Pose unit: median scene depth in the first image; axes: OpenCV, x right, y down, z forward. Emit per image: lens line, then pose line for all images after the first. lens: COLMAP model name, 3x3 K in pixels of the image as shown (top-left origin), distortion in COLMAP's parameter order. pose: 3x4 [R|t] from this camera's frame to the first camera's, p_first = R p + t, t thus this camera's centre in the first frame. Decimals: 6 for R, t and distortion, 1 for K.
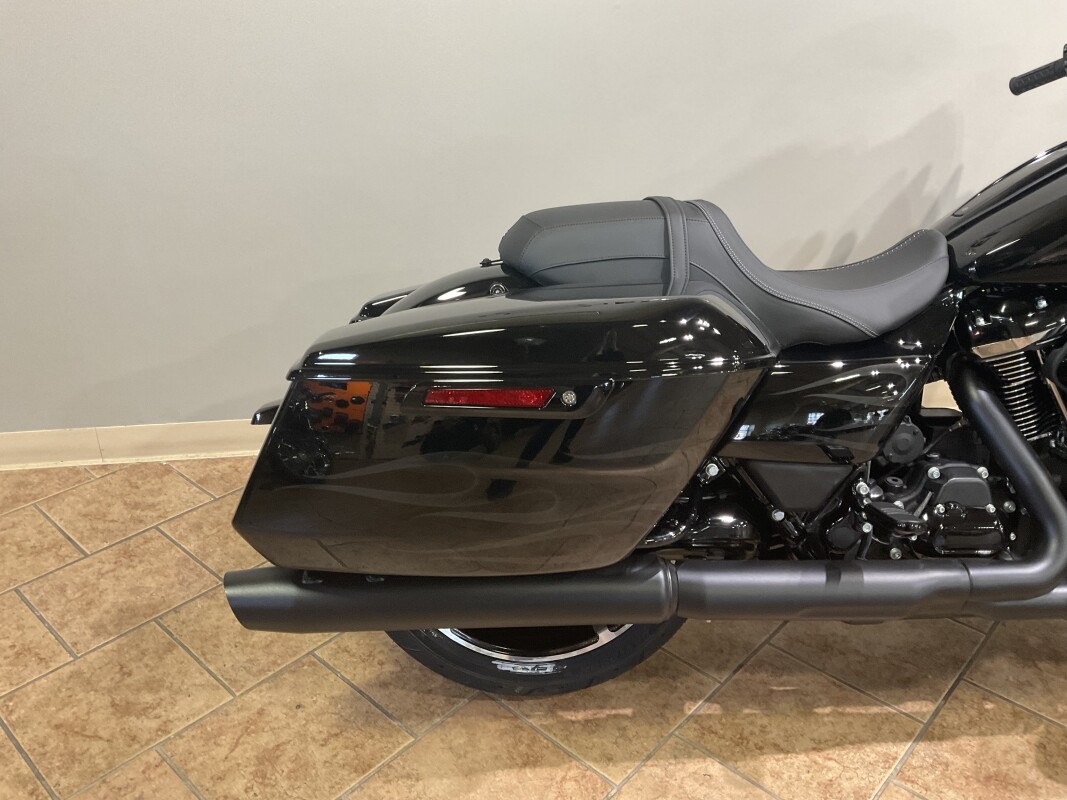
lens RADIAL K [[897.2, 0, 533.5], [0, 897.2, 400.0], [0, 0, 1]] dist [0.000682, -0.007146]
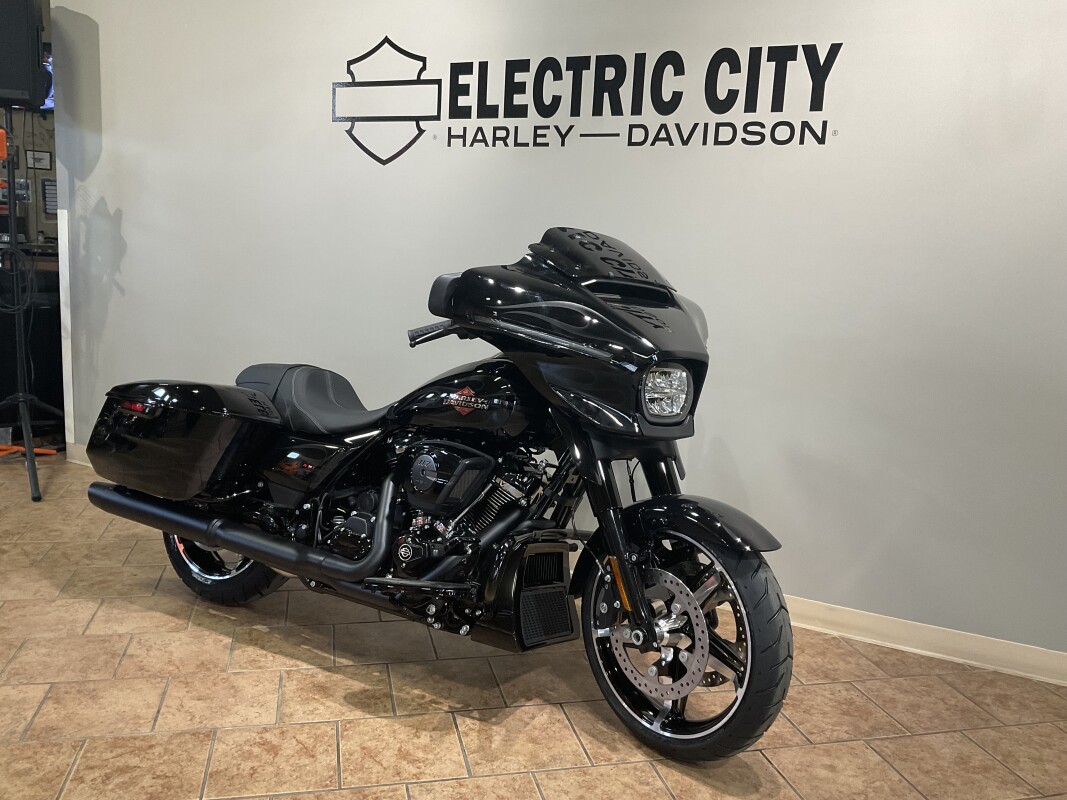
lens RADIAL K [[893.5, 0, 530.6], [0, 893.5, 382.4], [0, 0, 1]] dist [0.051758, -0.085624]
pose [[0.825347, 0.123564, -0.550939, 1.649677], [-0.299525, 0.922964, -0.241709, 0.162329], [0.478631, 0.364514, 0.798776, -0.412321]]
